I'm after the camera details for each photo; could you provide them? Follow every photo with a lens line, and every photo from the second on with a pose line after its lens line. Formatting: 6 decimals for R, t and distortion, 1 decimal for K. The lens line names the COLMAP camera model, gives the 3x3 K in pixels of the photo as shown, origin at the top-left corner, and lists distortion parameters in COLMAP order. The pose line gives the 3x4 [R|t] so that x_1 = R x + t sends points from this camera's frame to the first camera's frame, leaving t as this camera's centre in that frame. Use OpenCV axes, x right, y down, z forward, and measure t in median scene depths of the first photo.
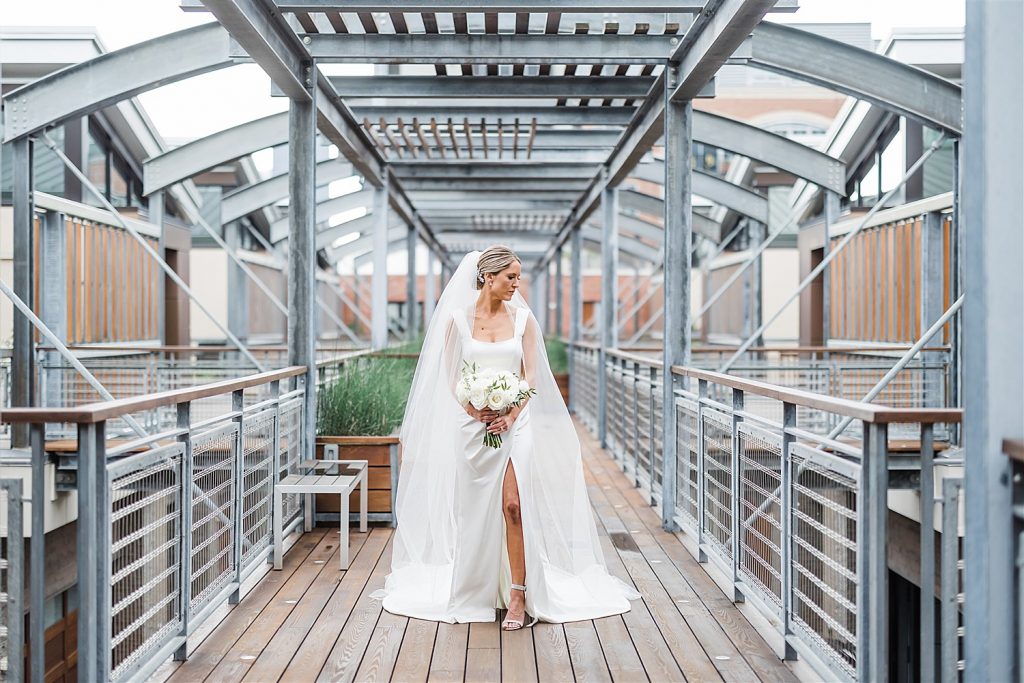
lens RADIAL K [[1569.8, 0, 512.0], [0, 1569.8, 341.5], [0, 0, 1]] dist [0.016386, -0.005917]
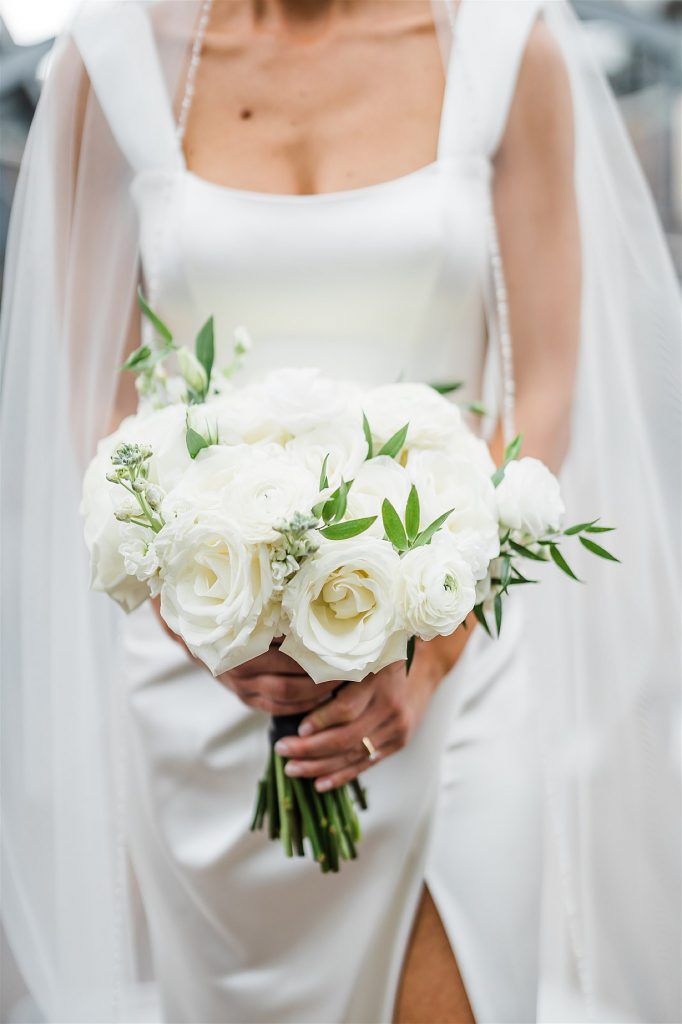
lens RADIAL K [[1510.5, 0, 341.0], [0, 1510.5, 512.0], [0, 0, 1]] dist [-0.006627, 0.038325]
pose [[0.999926, -0.011790, -0.002943, -0.008496], [0.012143, 0.978469, 0.206038, 0.000381], [0.000451, -0.206058, 0.978540, 0.767474]]
